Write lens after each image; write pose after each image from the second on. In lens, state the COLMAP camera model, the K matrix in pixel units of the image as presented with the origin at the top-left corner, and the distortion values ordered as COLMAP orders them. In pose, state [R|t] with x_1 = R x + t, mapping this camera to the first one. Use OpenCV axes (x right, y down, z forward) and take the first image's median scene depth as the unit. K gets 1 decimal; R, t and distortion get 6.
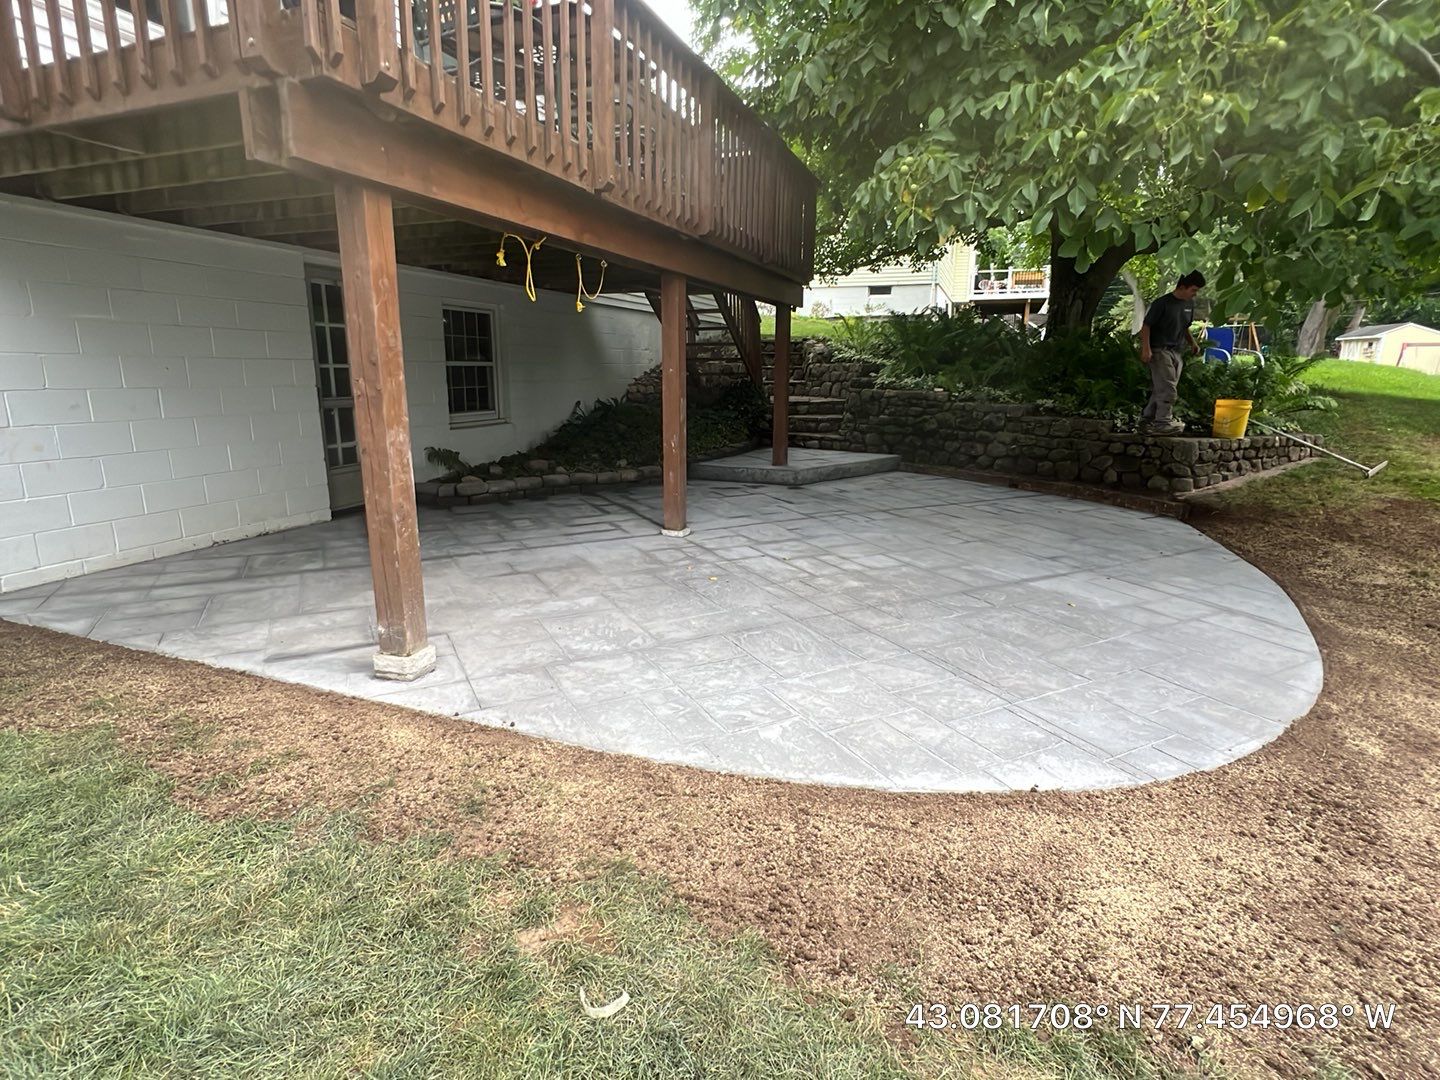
lens RADIAL K [[737.2, 0, 720.0], [0, 737.2, 540.0], [0, 0, 1]] dist [-0.003729, -0.000423]
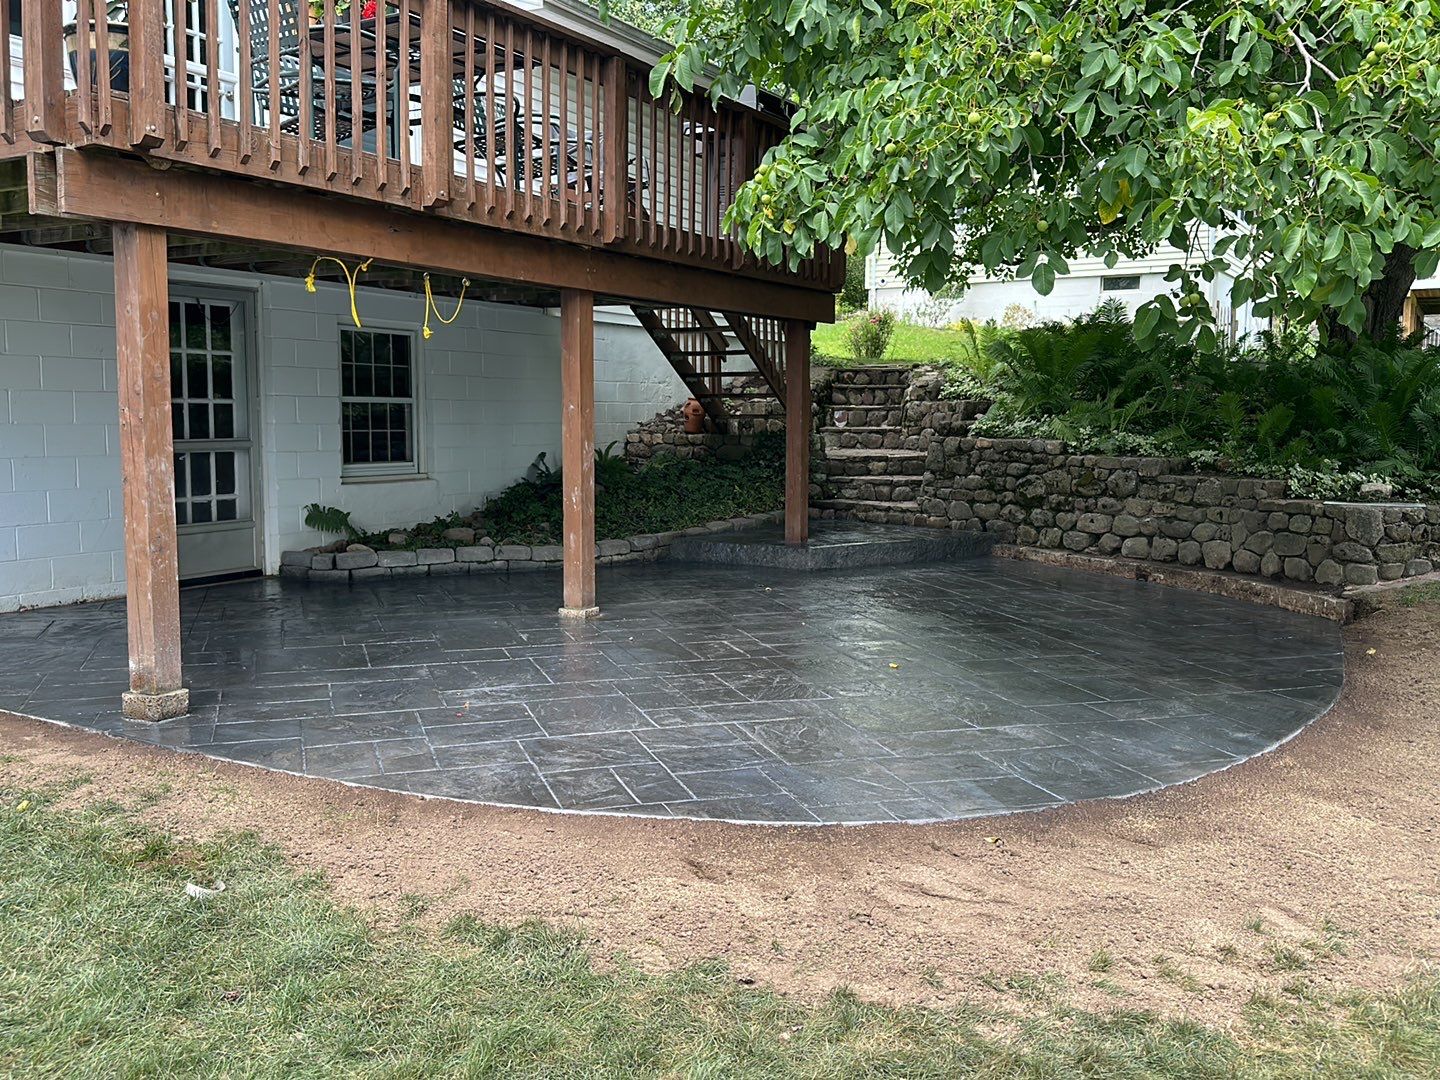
lens RADIAL K [[1273.2, 0, 720.0], [0, 1273.2, 540.0], [0, 0, 1]] dist [0.156833, -0.289824]
pose [[0.986041, 0.016038, -0.165729, 0.226734], [-0.037409, 0.991242, -0.126648, 0.057249], [0.162246, 0.131080, 0.978005, -0.216083]]
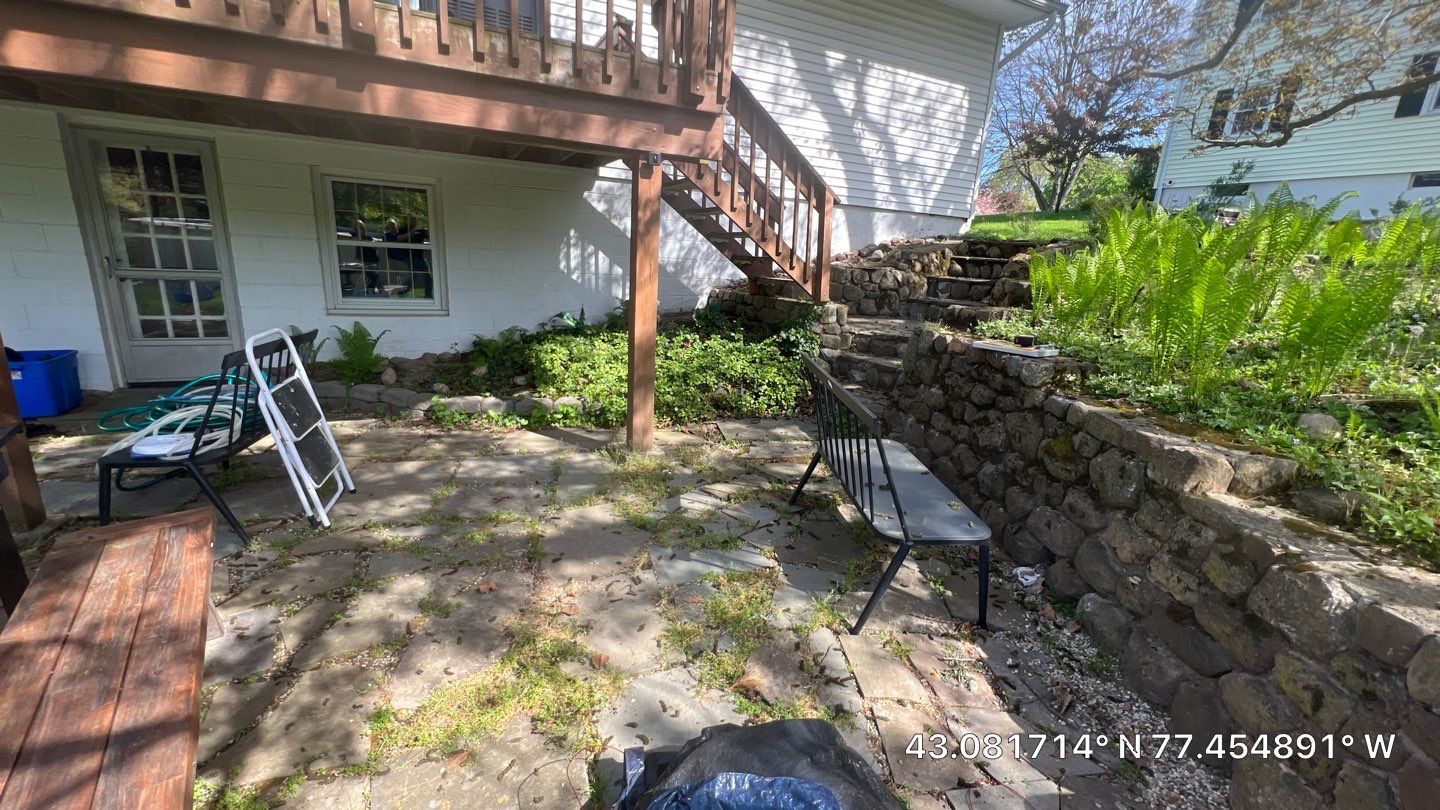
lens RADIAL K [[568.3, 0, 720.0], [0, 568.3, 405.0], [0, 0, 1]] dist [-0.000232, 0.000037]
pose [[0.711570, 0.215829, -0.668645, 0.446578], [-0.213983, 0.973013, 0.086354, -0.193843], [0.669238, 0.081632, 0.738551, 0.767039]]
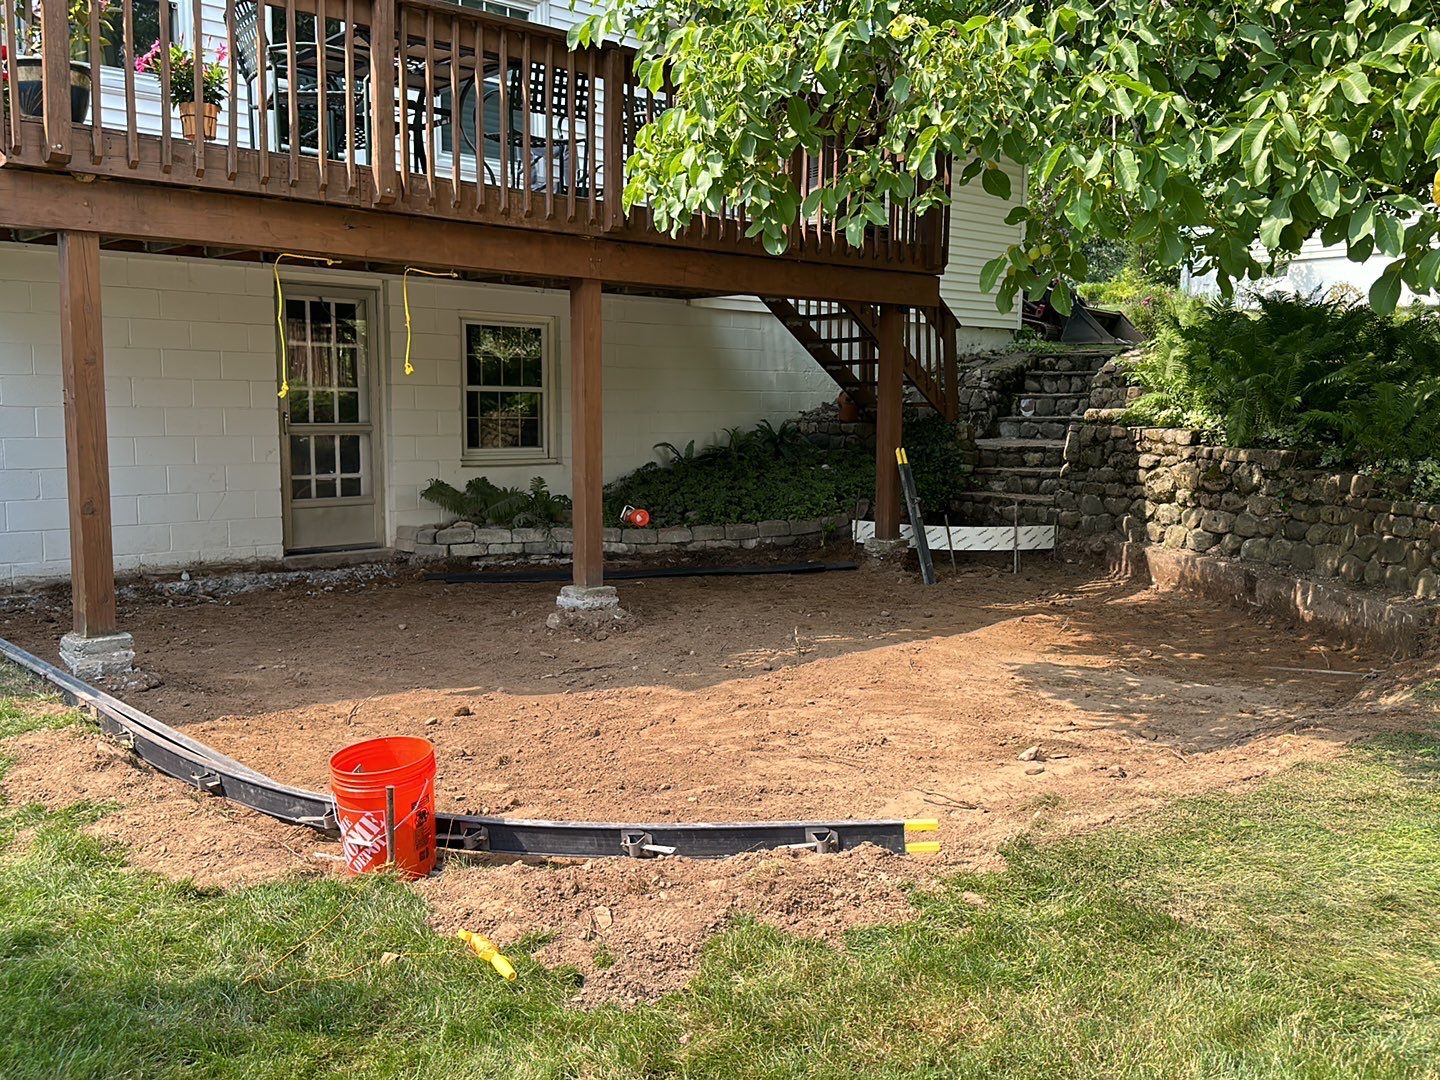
lens RADIAL K [[1255.6, 0, 717.4], [0, 1255.6, 566.9], [0, 0, 1]] dist [0.159393, -0.269340]
pose [[0.891595, 0.057614, -0.449154, 0.504443], [-0.103575, 0.991526, -0.078417, 0.041352], [0.440830, 0.116437, 0.890006, -0.121025]]
